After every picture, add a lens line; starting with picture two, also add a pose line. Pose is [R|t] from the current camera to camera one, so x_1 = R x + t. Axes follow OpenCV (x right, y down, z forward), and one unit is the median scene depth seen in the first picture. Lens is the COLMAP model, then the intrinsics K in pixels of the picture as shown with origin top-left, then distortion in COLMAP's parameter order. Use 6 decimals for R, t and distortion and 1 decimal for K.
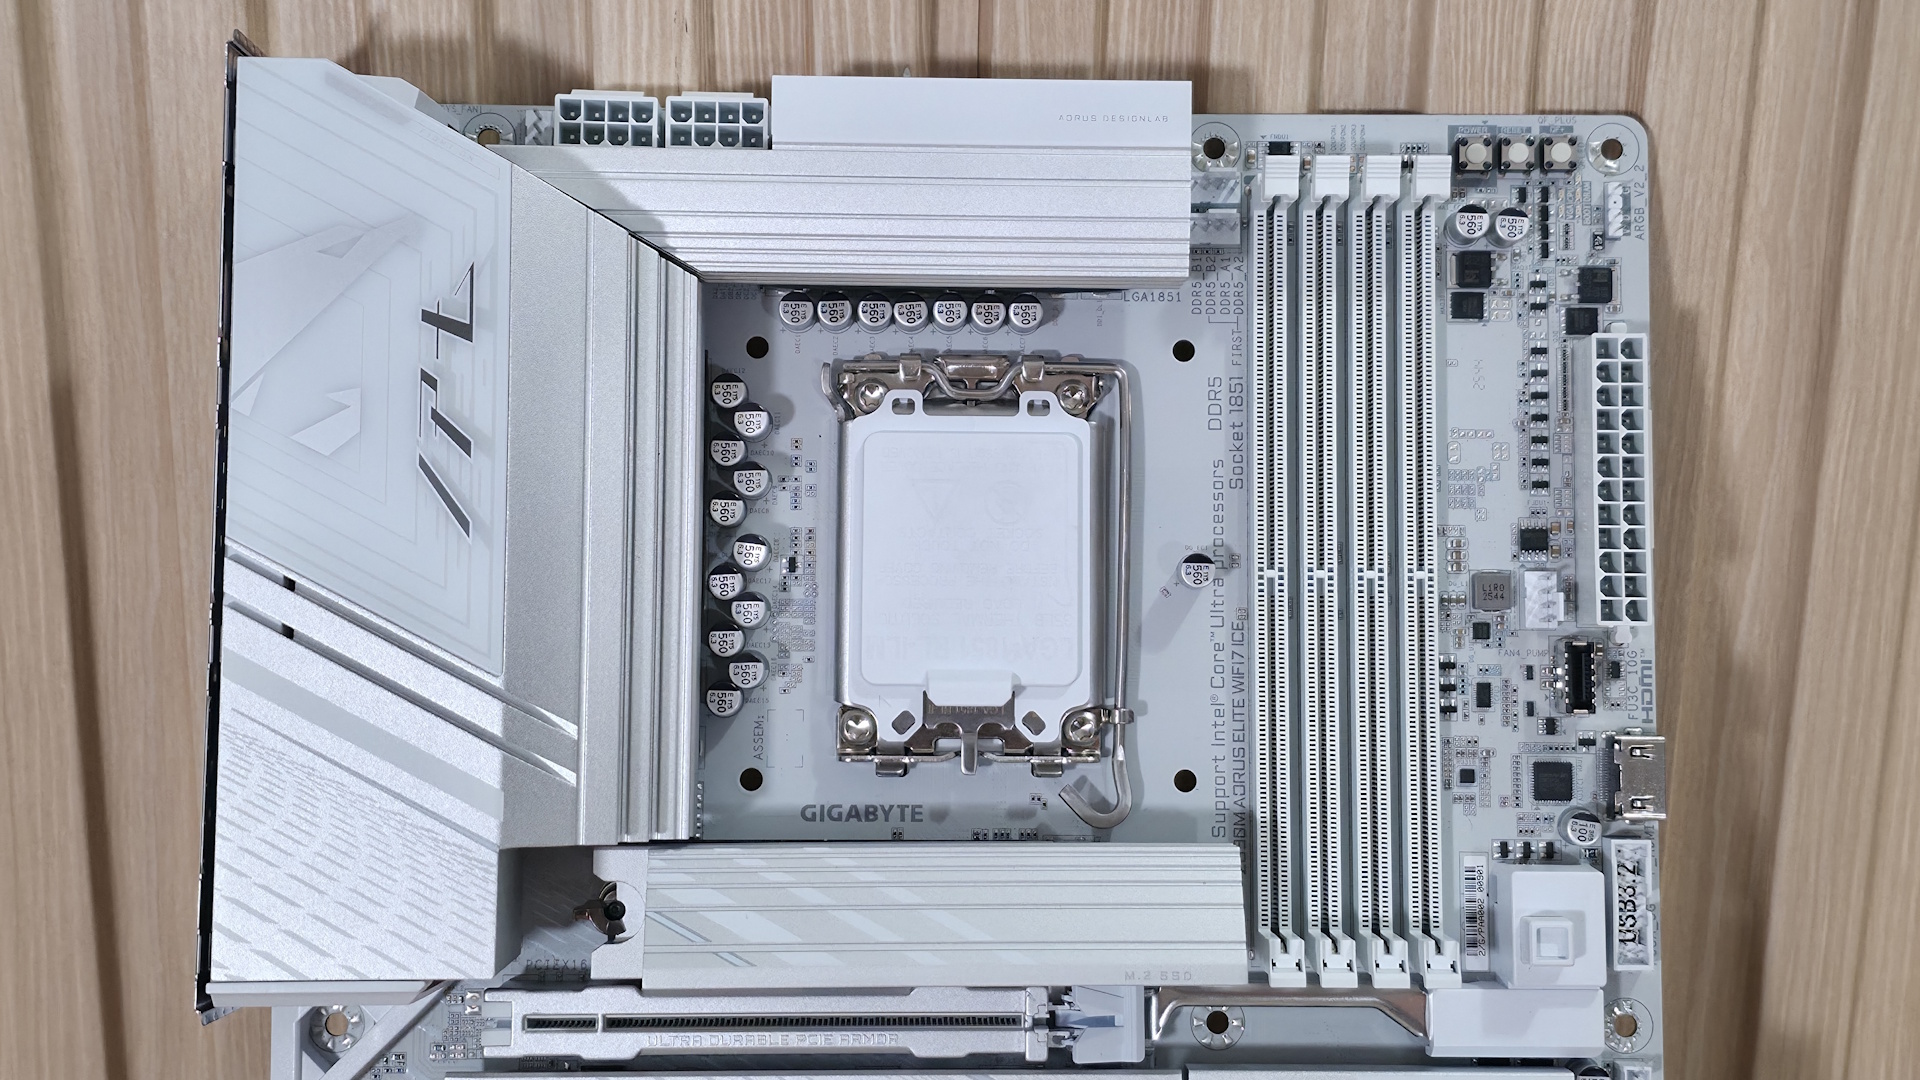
lens RADIAL K [[2381.7, 0, 969.6], [0, 2381.7, 461.7], [0, 0, 1]] dist [0.222814, -0.731033]
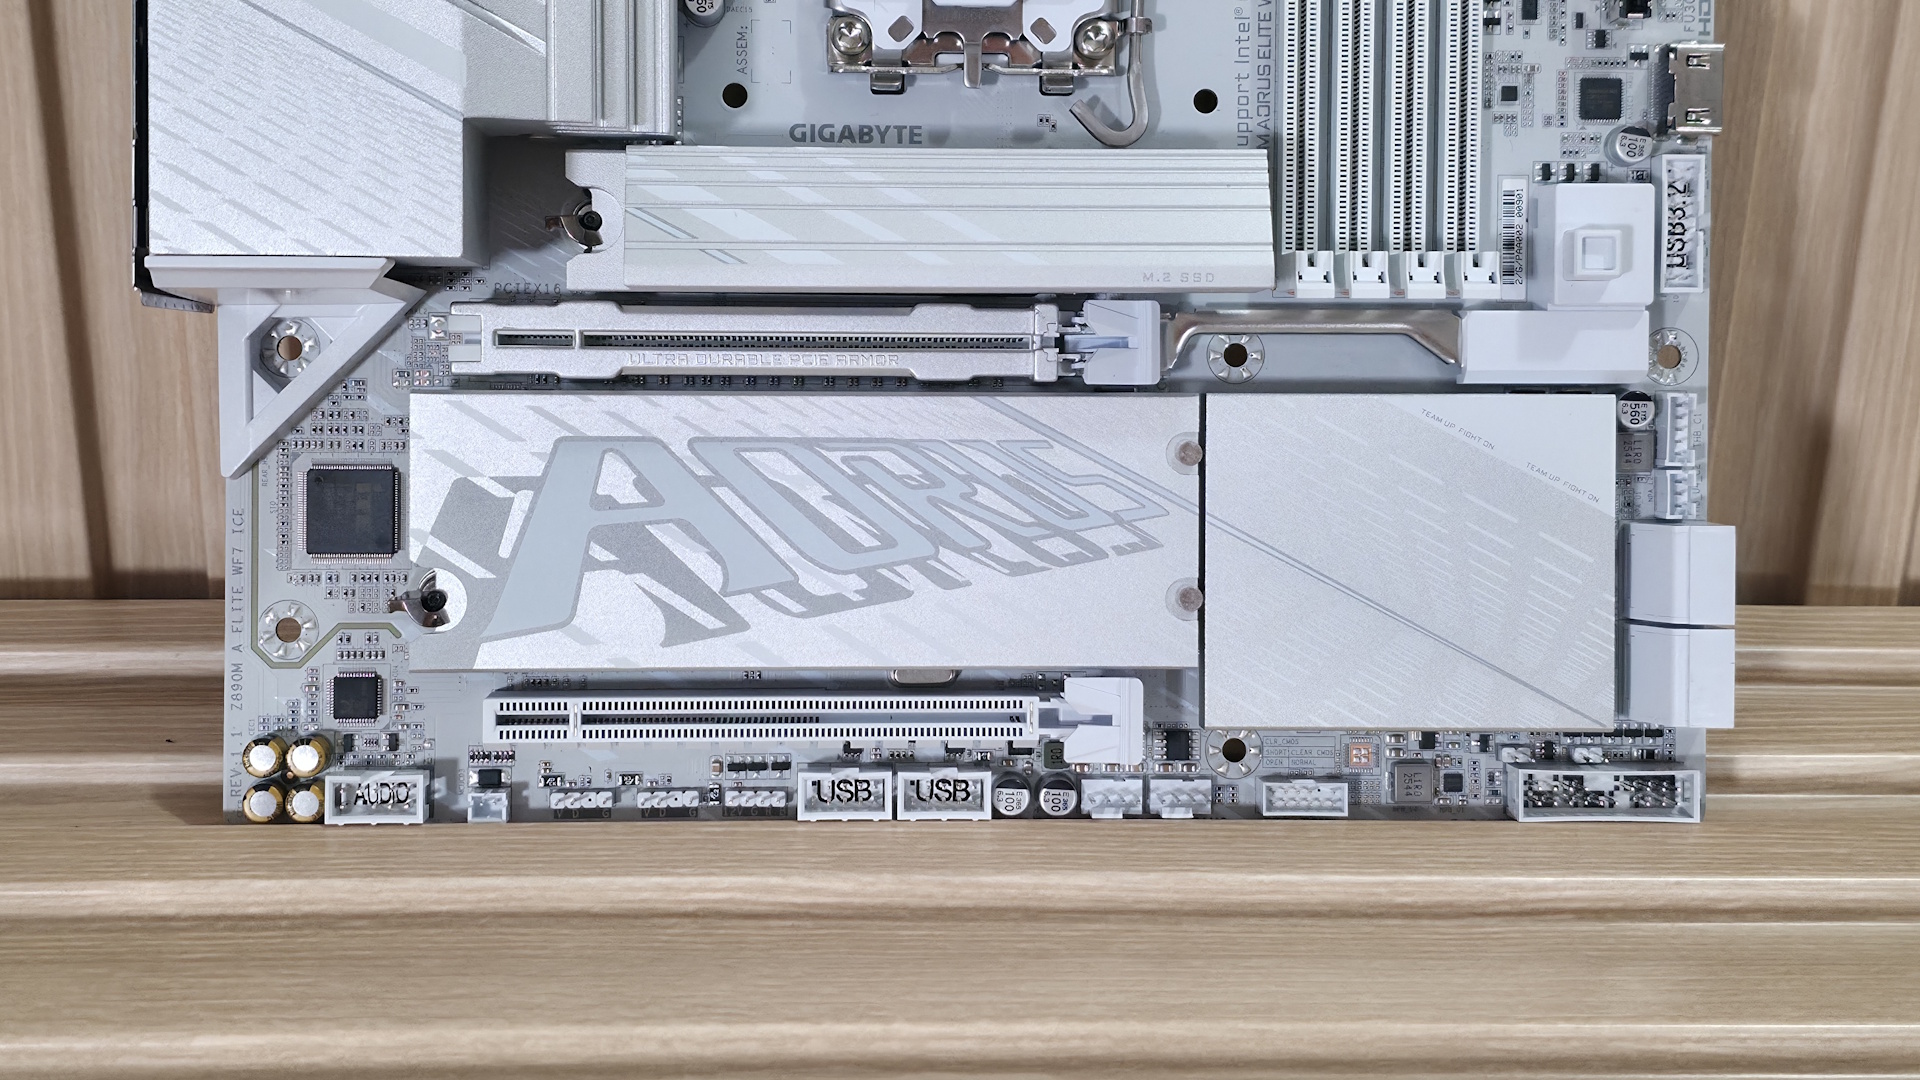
lens RADIAL K [[2381.7, 0, 969.6], [0, 2381.7, 461.7], [0, 0, 1]] dist [0.222814, -0.731033]
pose [[0.999680, 0.000046, 0.025310, -0.024687], [-0.002459, 0.995445, 0.095302, 0.186367], [-0.025190, -0.095334, 0.995127, 0.069760]]
